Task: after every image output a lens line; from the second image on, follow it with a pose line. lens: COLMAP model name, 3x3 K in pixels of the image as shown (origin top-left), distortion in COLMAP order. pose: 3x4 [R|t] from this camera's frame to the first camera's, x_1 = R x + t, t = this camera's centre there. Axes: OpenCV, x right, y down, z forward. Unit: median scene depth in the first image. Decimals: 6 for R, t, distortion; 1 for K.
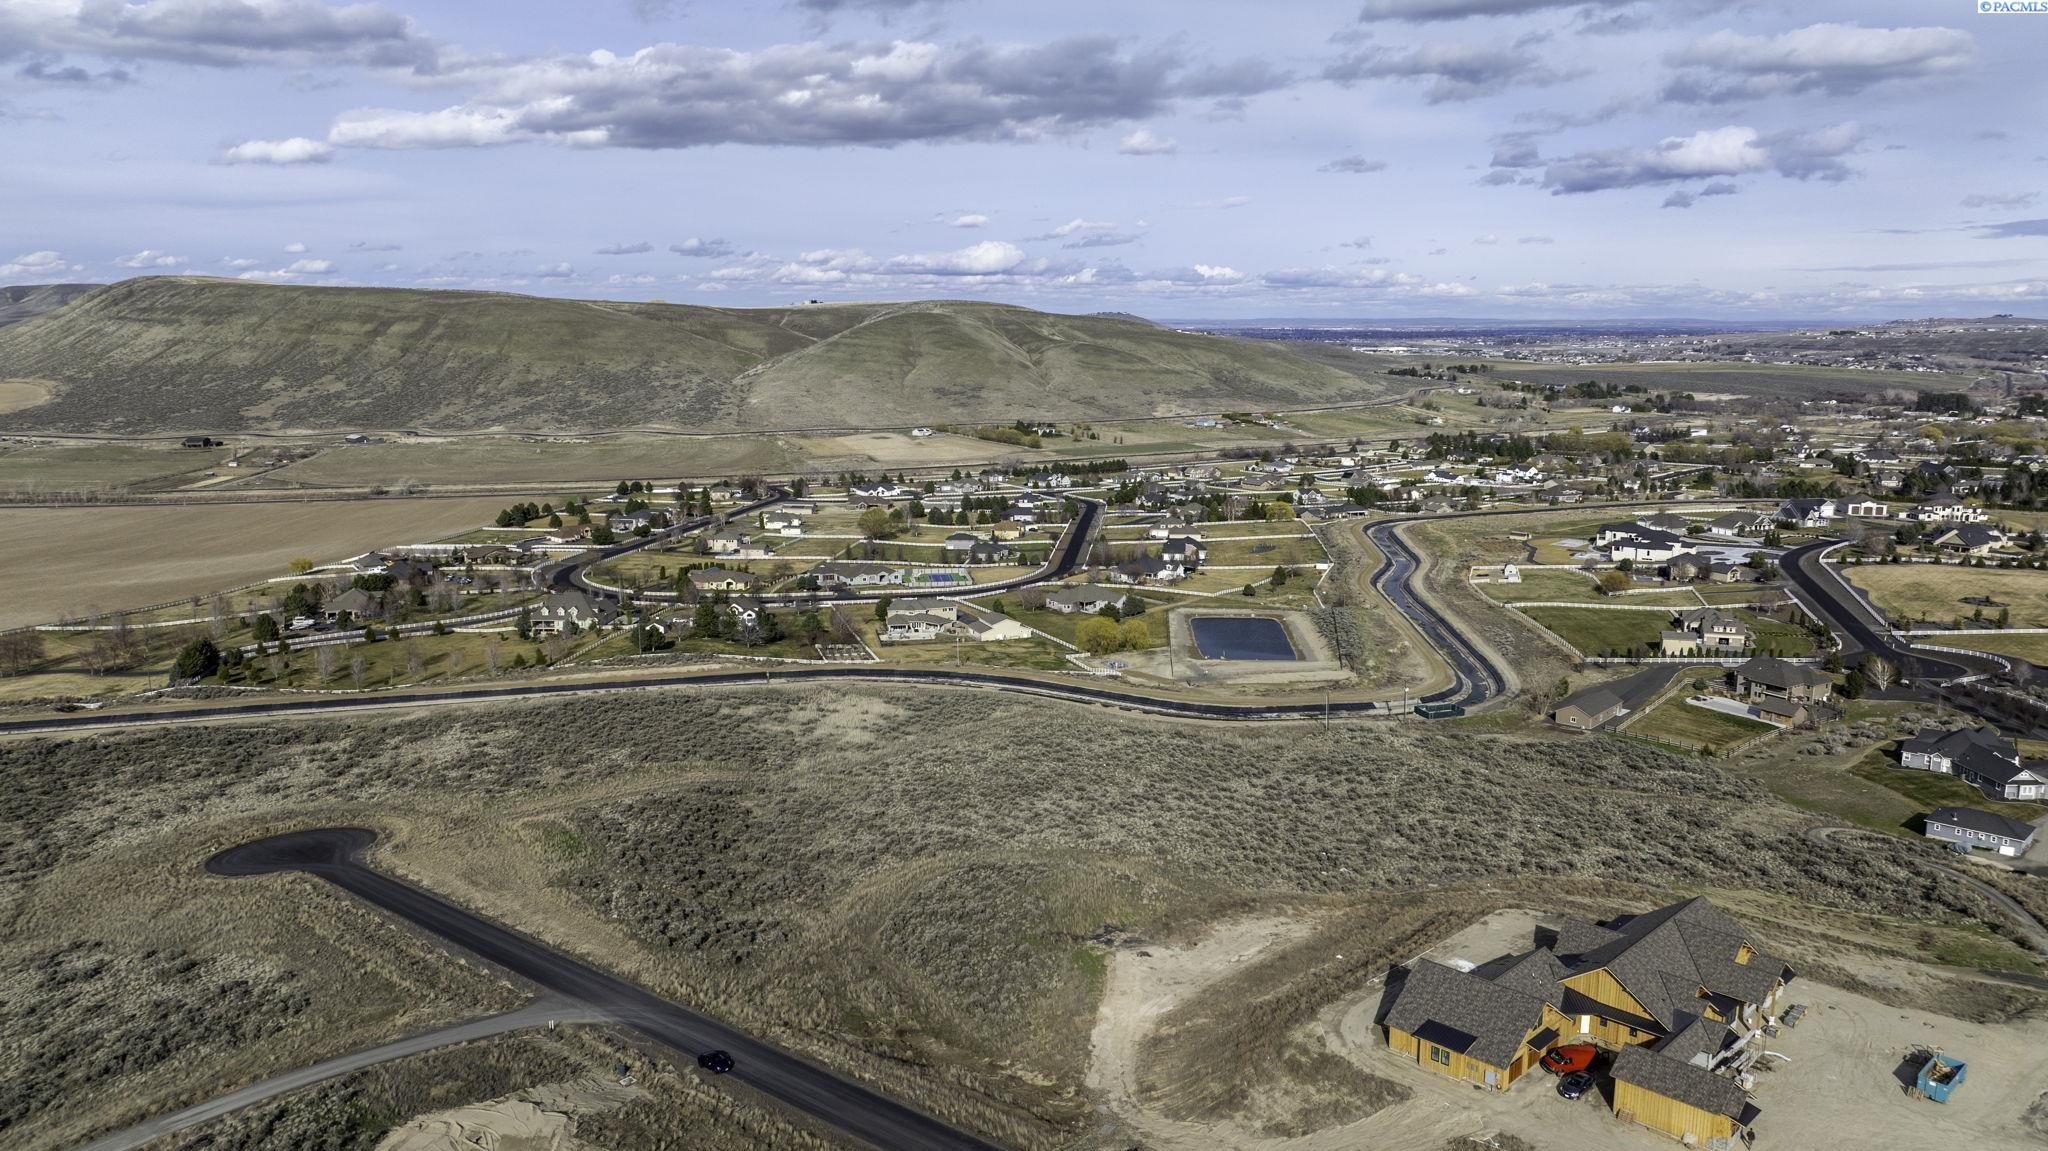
lens RADIAL K [[1447.7, 0, 1024.9], [0, 1447.7, 551.1], [0, 0, 1]] dist [-0.036664, 0.039936]
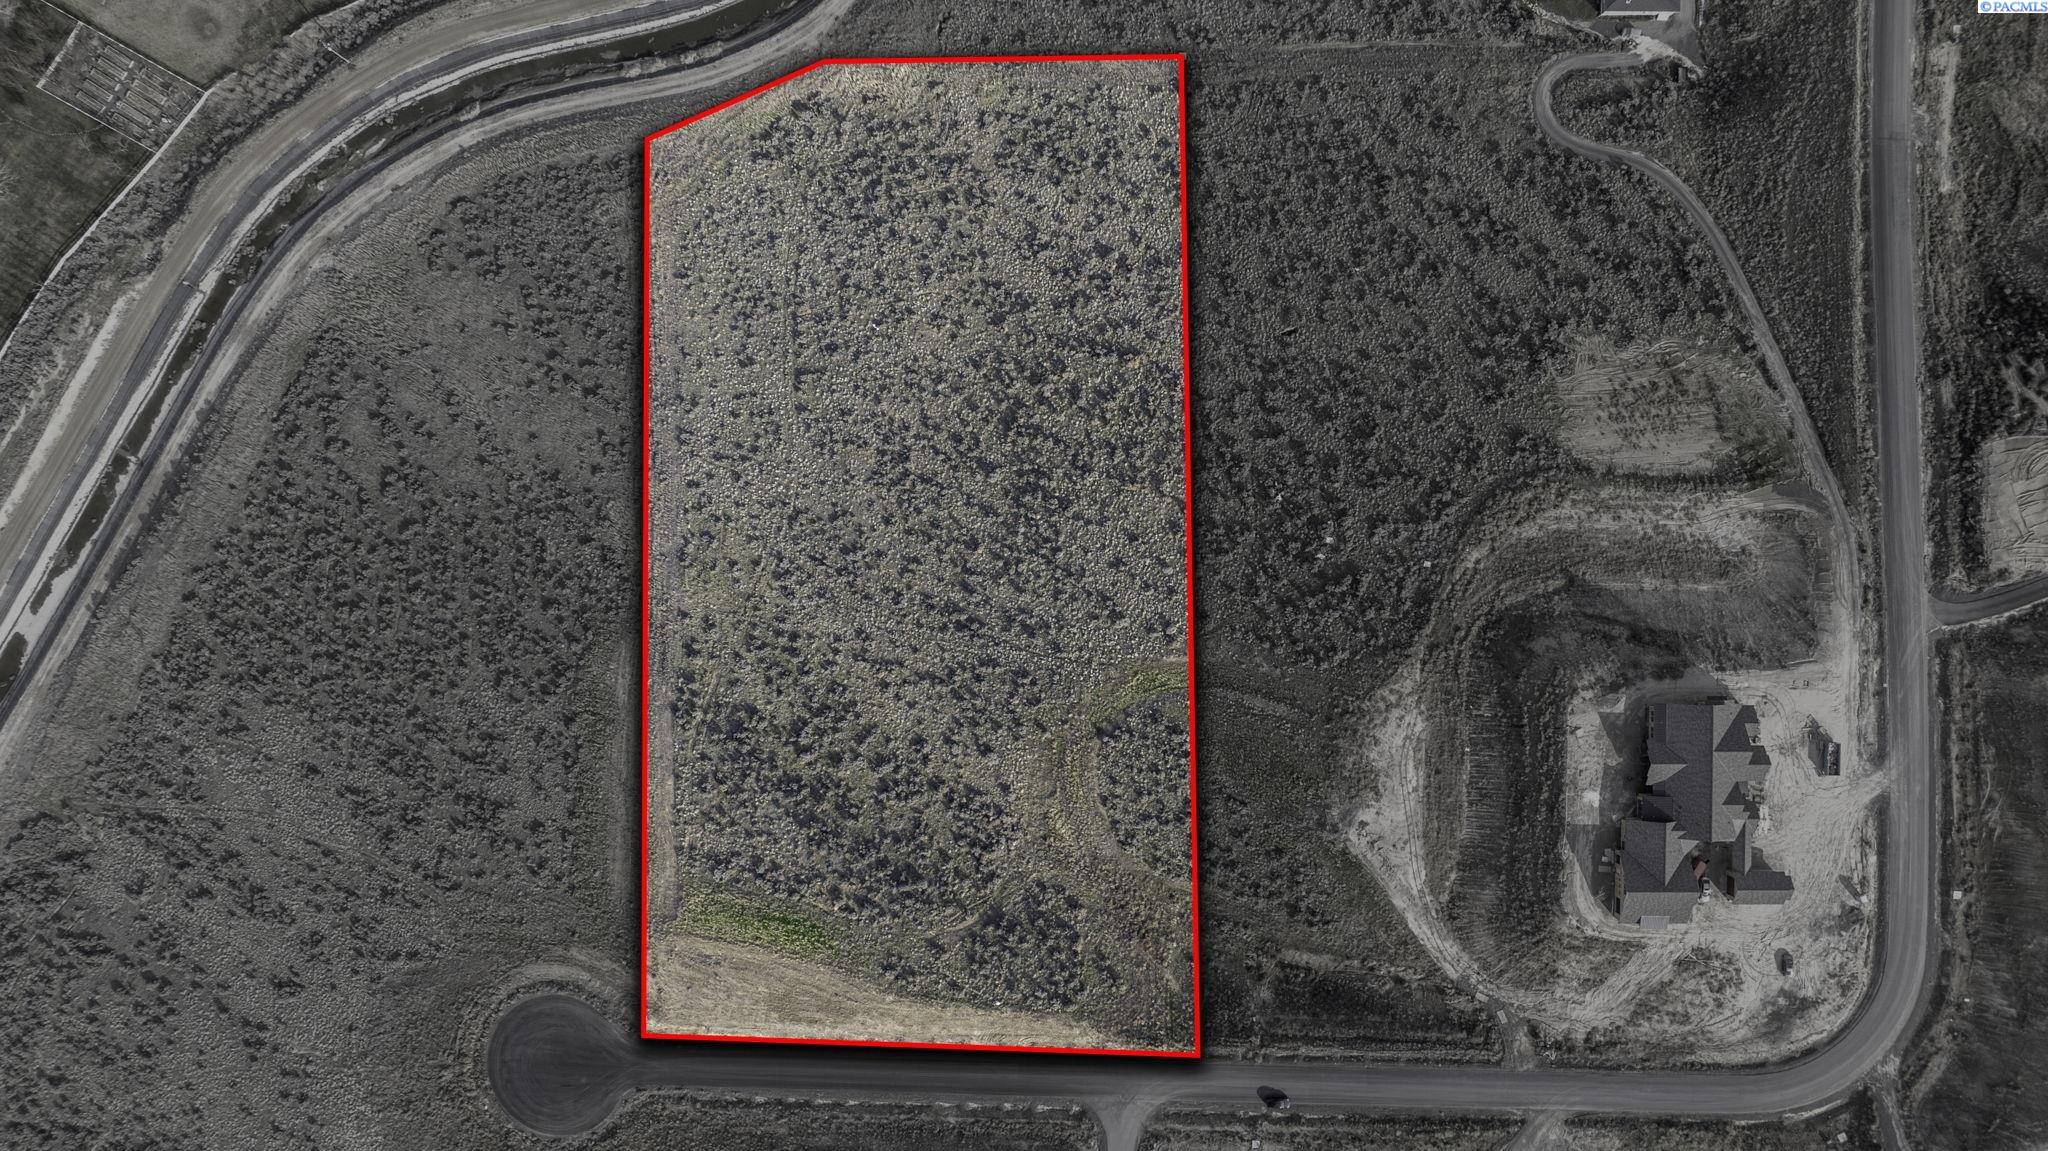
lens RADIAL K [[1447.7, 0, 1010.4], [0, 1447.7, 582.9], [0, 0, 1]] dist [-0.036664, 0.039936]
pose [[0.703919, -0.710265, -0.004639, 0.001294], [0.111833, 0.104379, 0.988230, -0.143719], [-0.701421, -0.696153, 0.152905, 0.136449]]
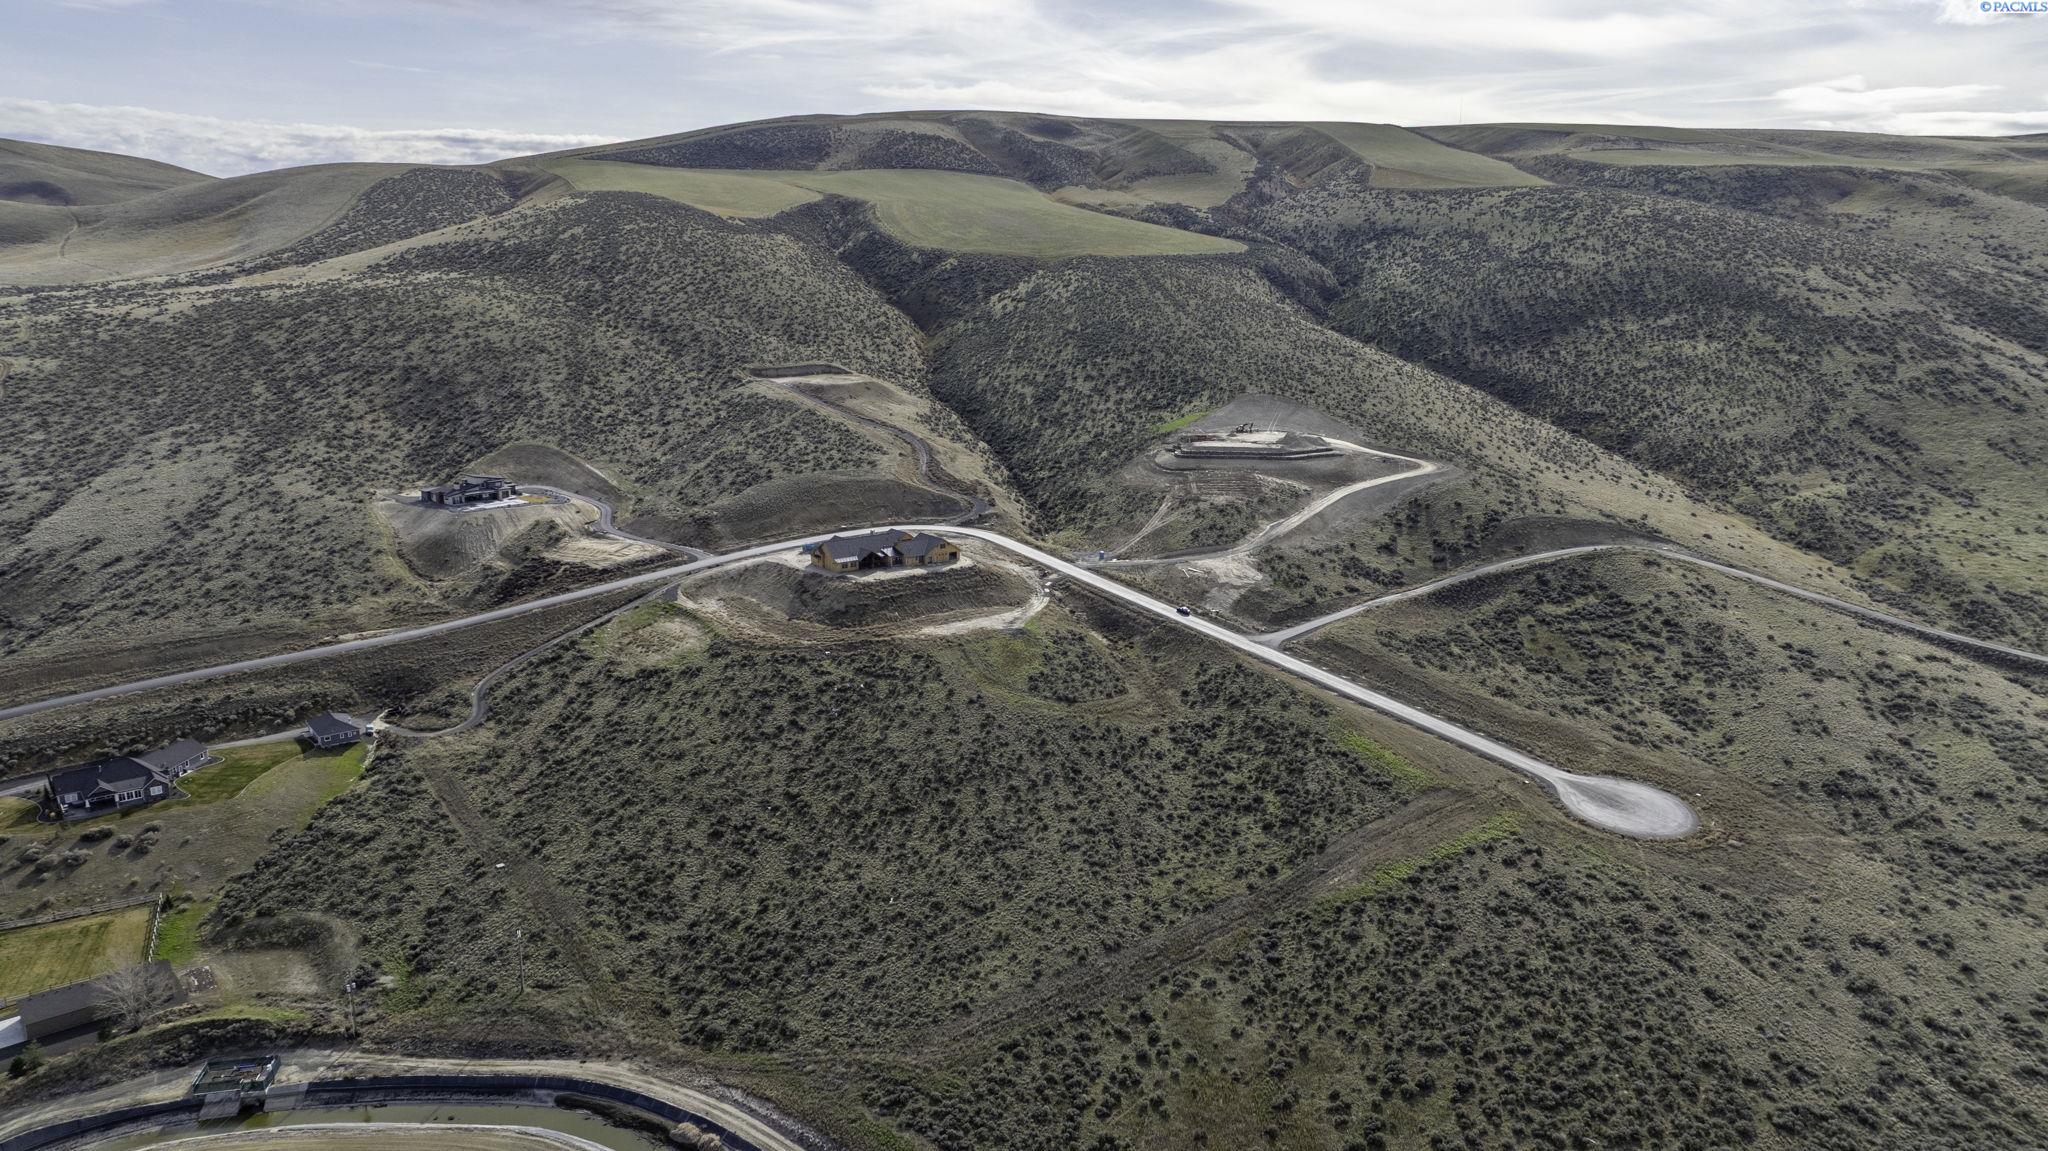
lens RADIAL K [[1447.7, 0, 1023.1], [0, 1447.7, 577.5], [0, 0, 1]] dist [-0.036664, 0.039936]
pose [[-0.991654, -0.024521, 0.126572, -0.025026], [0.025418, 0.925293, 0.378400, -0.070805], [-0.126395, 0.378460, -0.916947, 0.339432]]
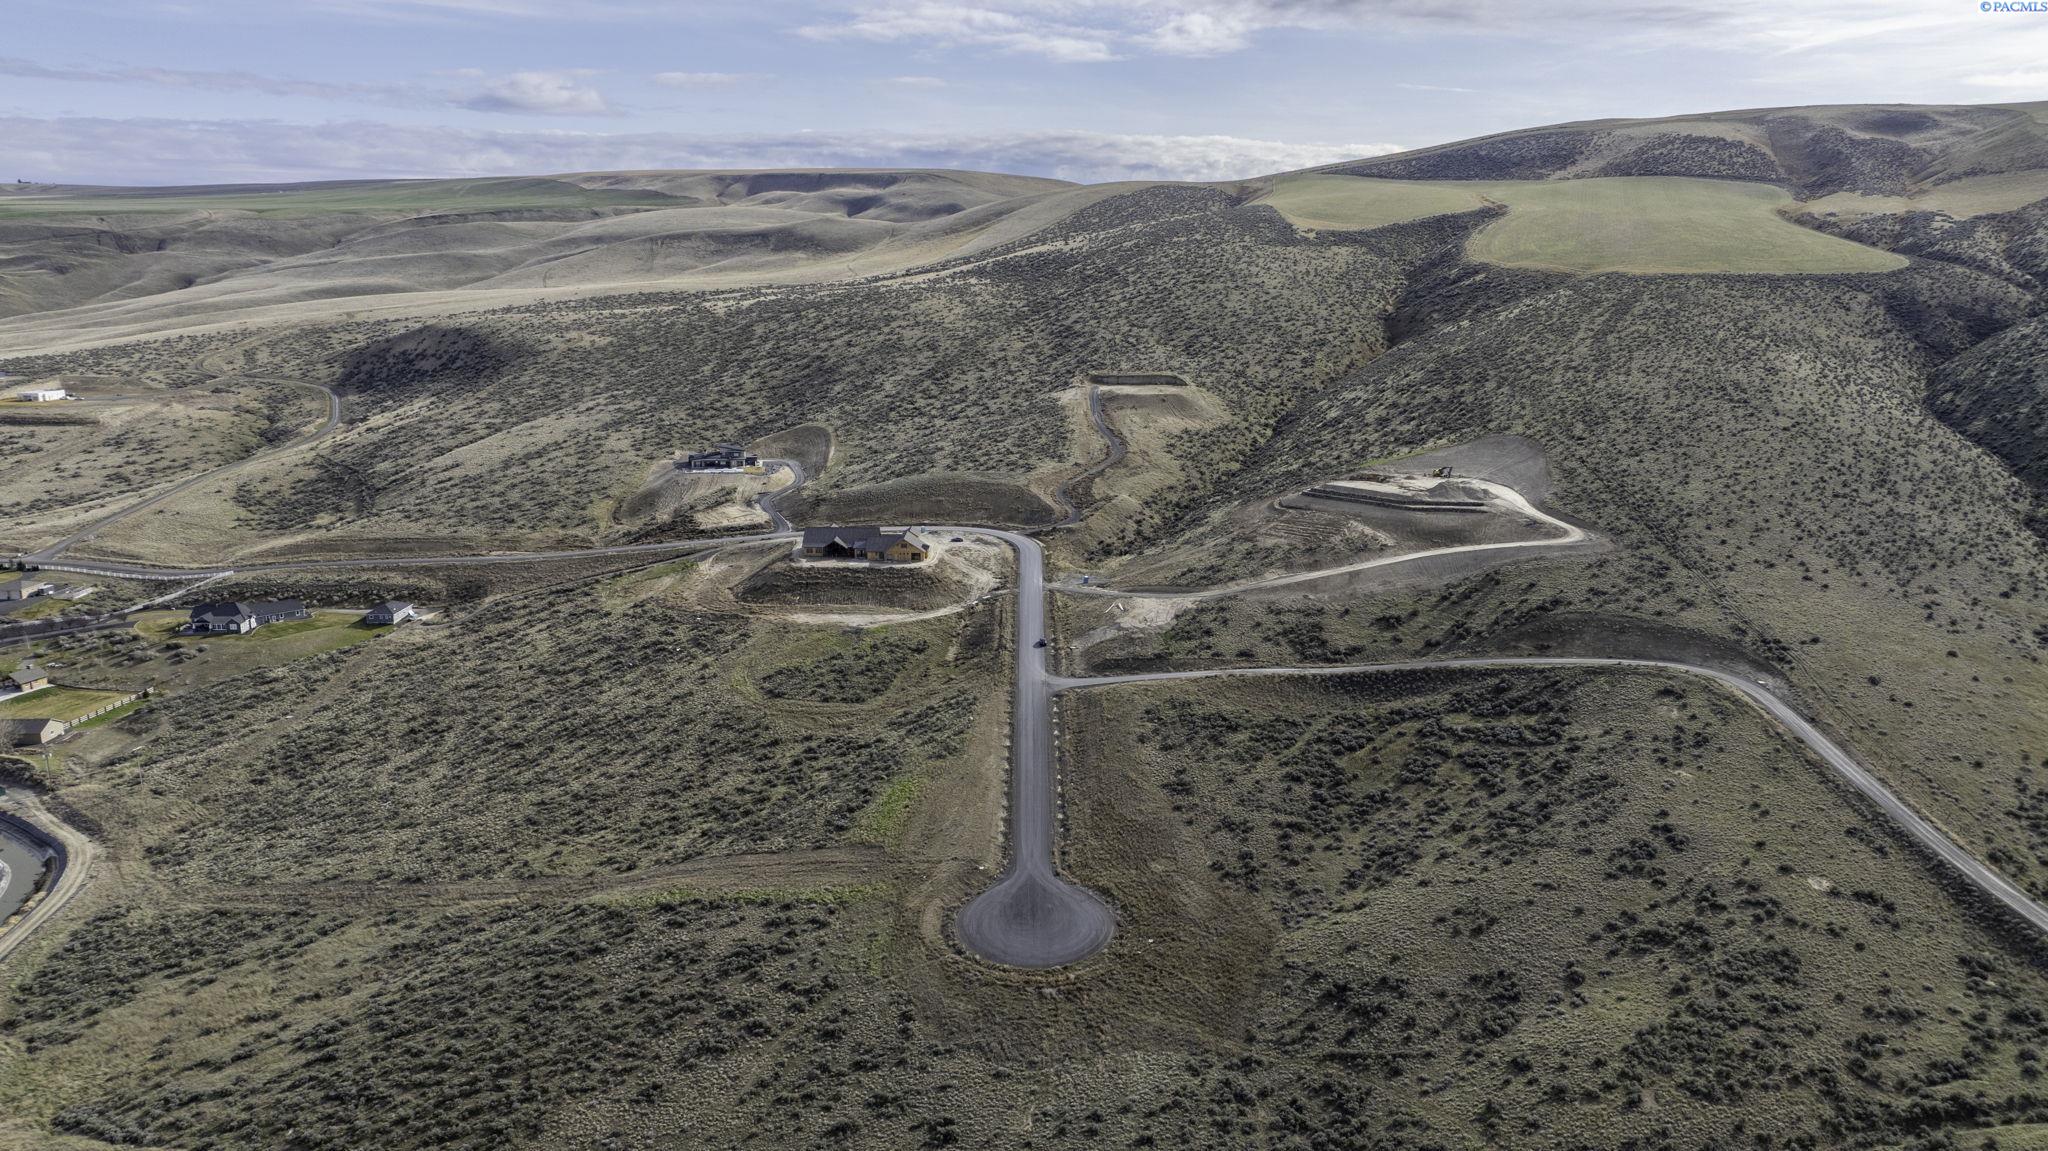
lens RADIAL K [[1447.7, 0, 1029.2], [0, 1447.7, 583.4], [0, 0, 1]] dist [-0.036664, 0.039936]
pose [[-0.705760, -0.156023, 0.691057, -0.189417], [0.113228, 0.938067, 0.327429, -0.056514], [-0.699344, 0.309333, -0.644384, 0.256742]]
